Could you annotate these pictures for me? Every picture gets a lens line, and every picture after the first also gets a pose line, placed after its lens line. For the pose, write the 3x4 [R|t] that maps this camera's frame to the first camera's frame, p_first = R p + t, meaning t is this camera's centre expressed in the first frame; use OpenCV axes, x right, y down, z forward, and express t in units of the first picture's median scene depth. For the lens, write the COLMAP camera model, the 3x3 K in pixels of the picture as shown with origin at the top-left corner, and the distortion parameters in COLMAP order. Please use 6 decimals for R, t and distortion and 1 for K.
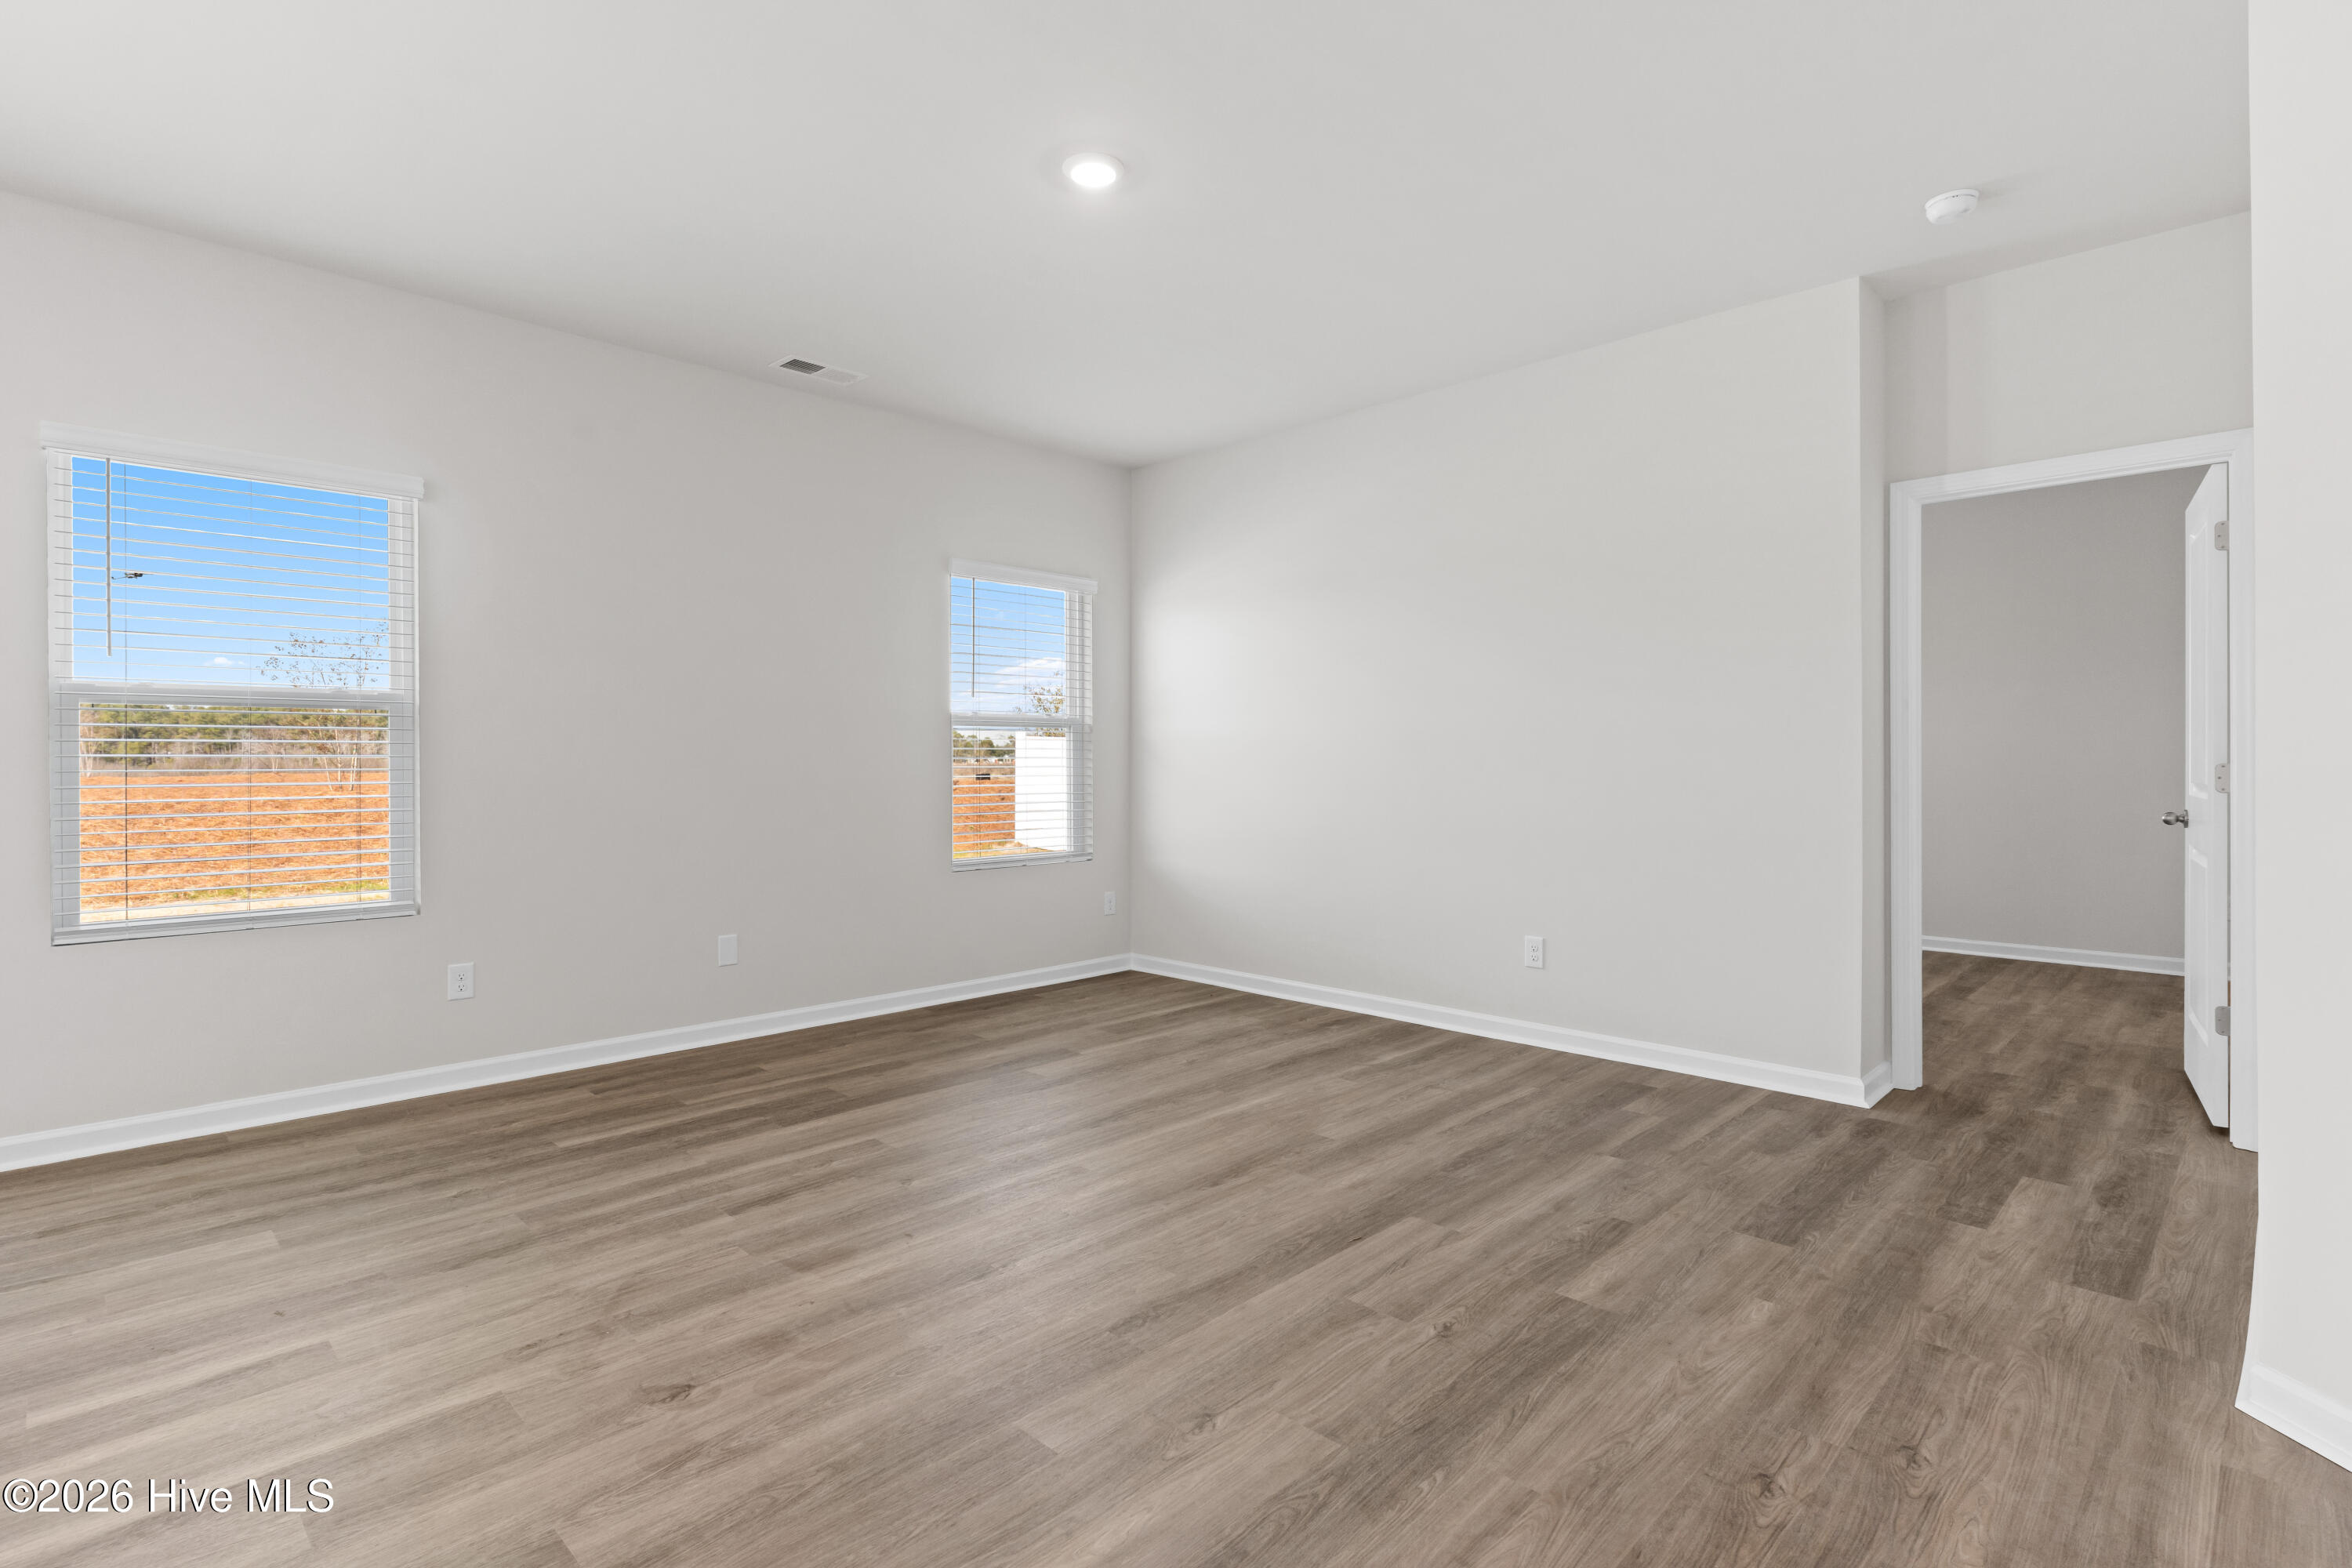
lens RADIAL K [[1132.6, 0, 1185.9], [0, 1132.6, 760.7], [0, 0, 1]] dist [0.003845, 0.000172]
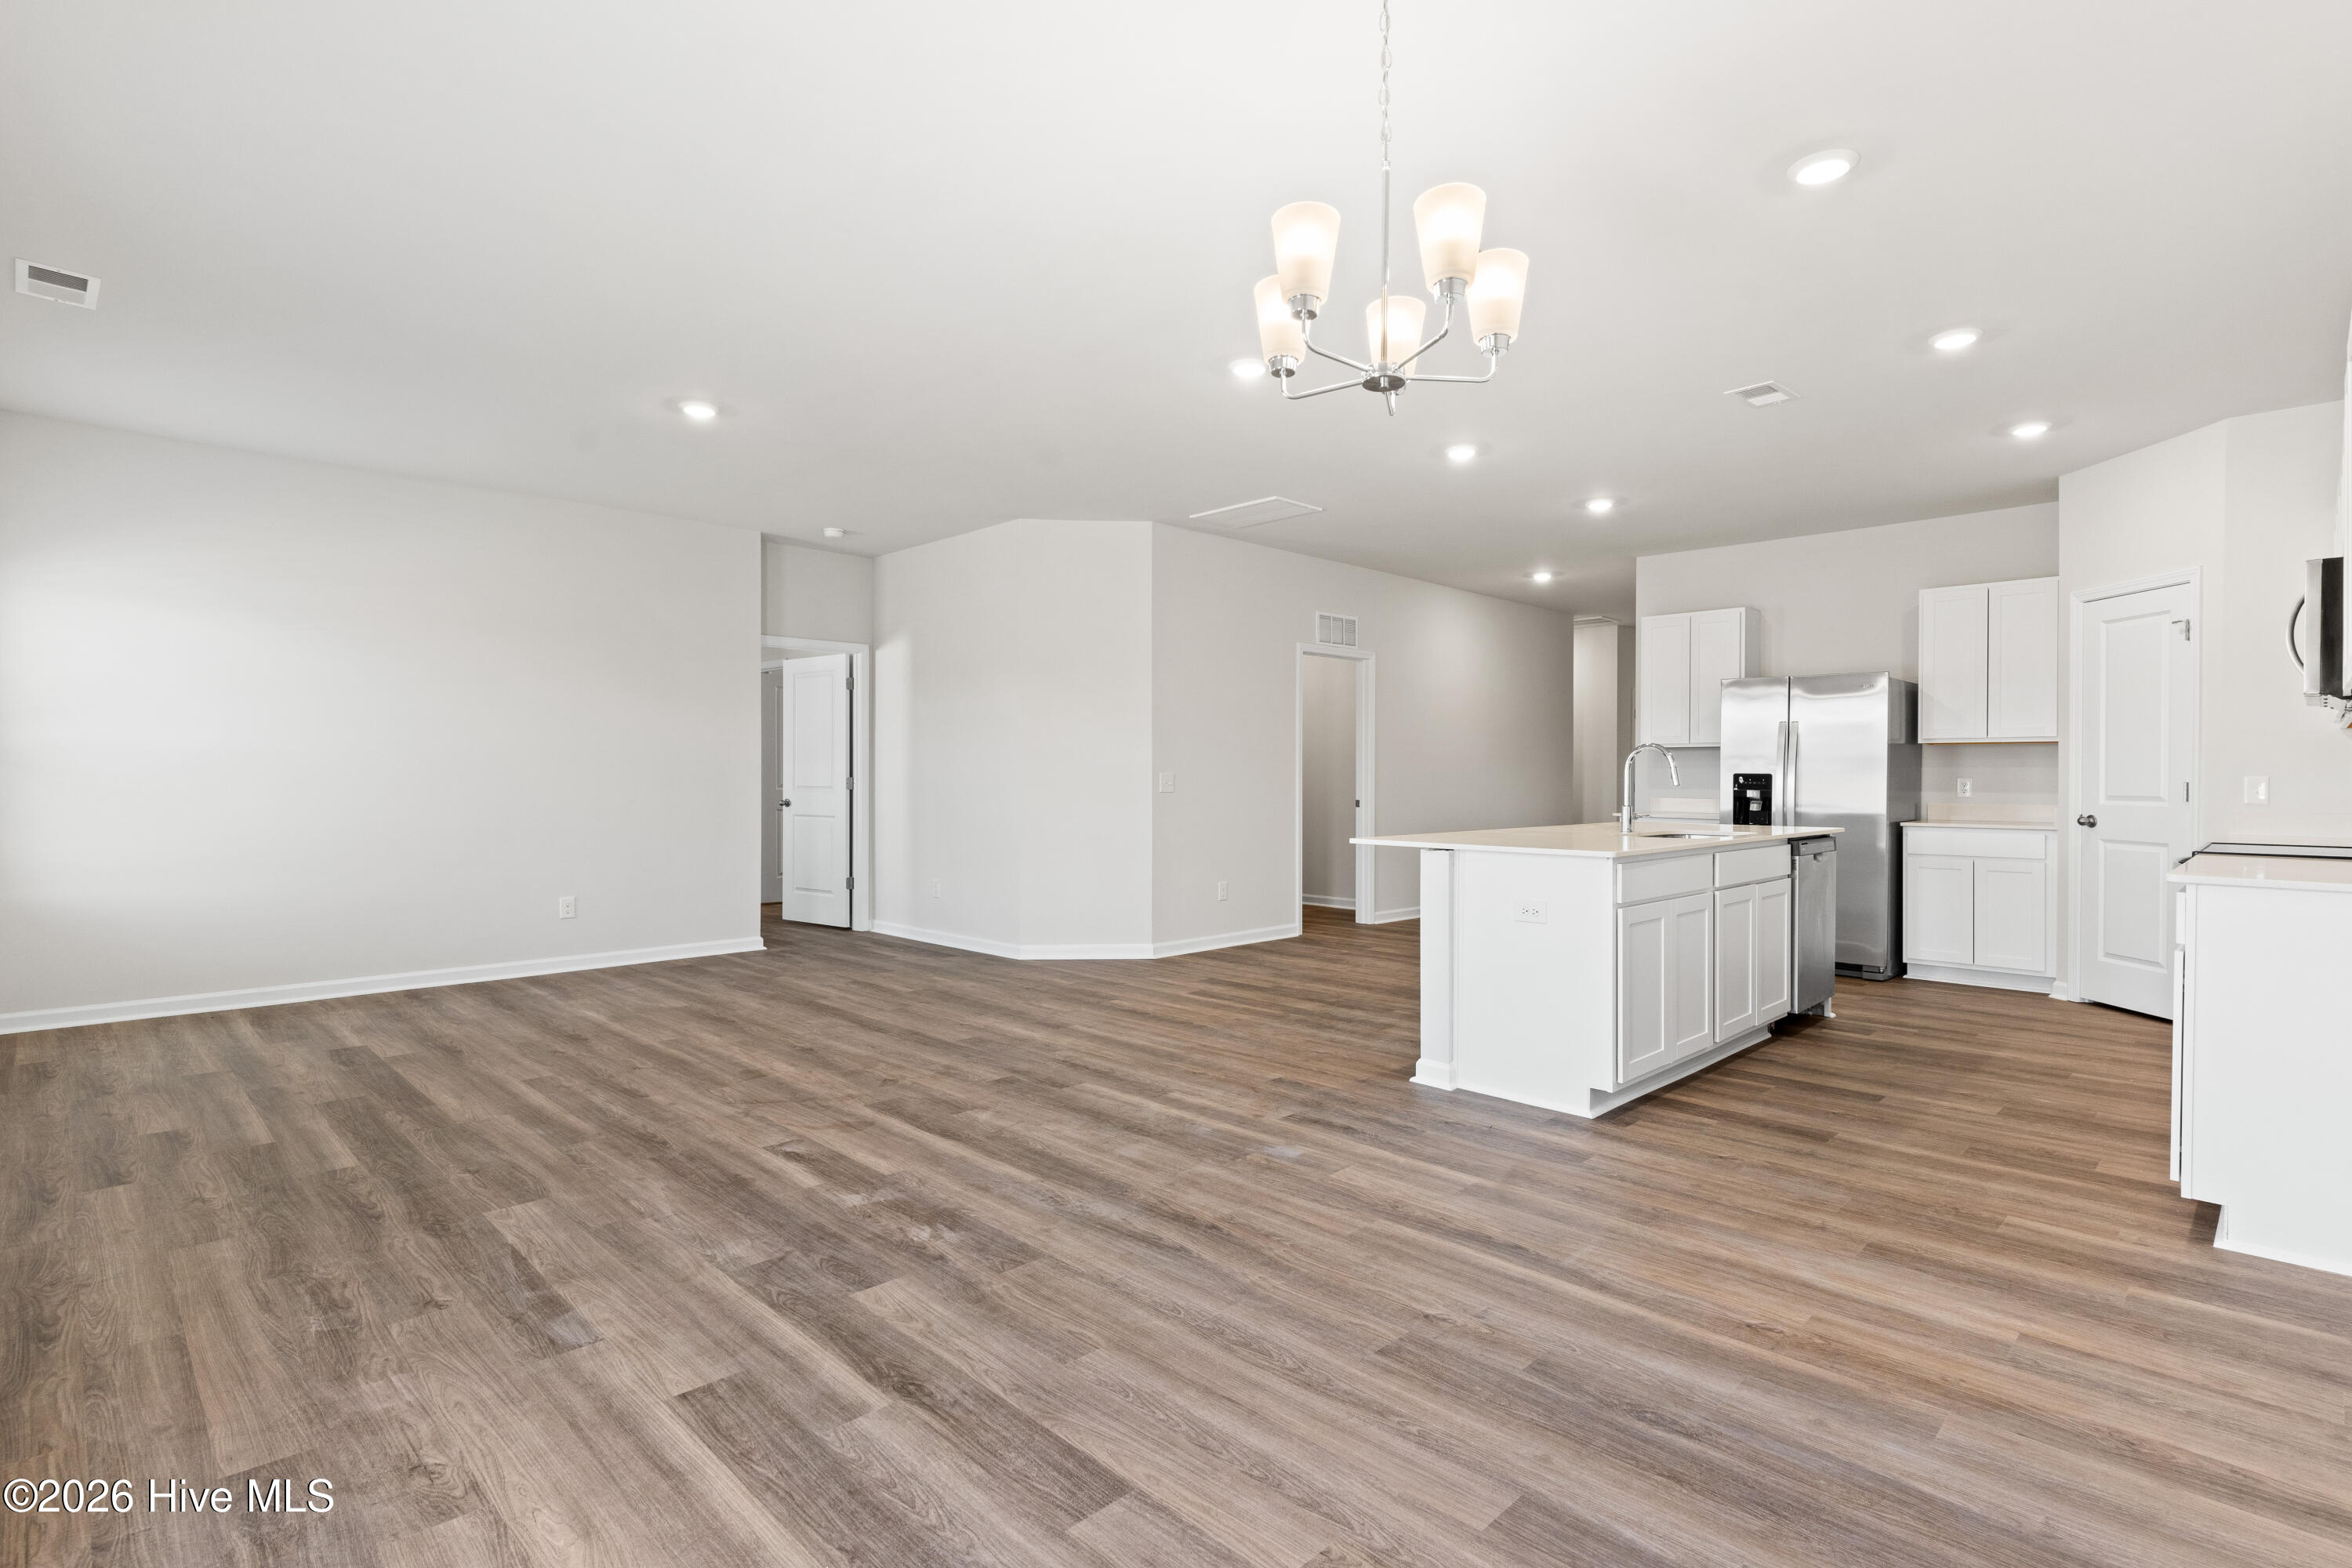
lens RADIAL K [[1107.6, 0, 1177.8], [0, 1107.6, 777.9], [0, 0, 1]] dist [-0.000045, 0.000157]
pose [[0.013693, -0.000058, 0.999906, -1.822986], [-0.003730, 0.999993, 0.000109, -0.000239], [-0.999899, -0.003731, 0.013693, 0.327913]]
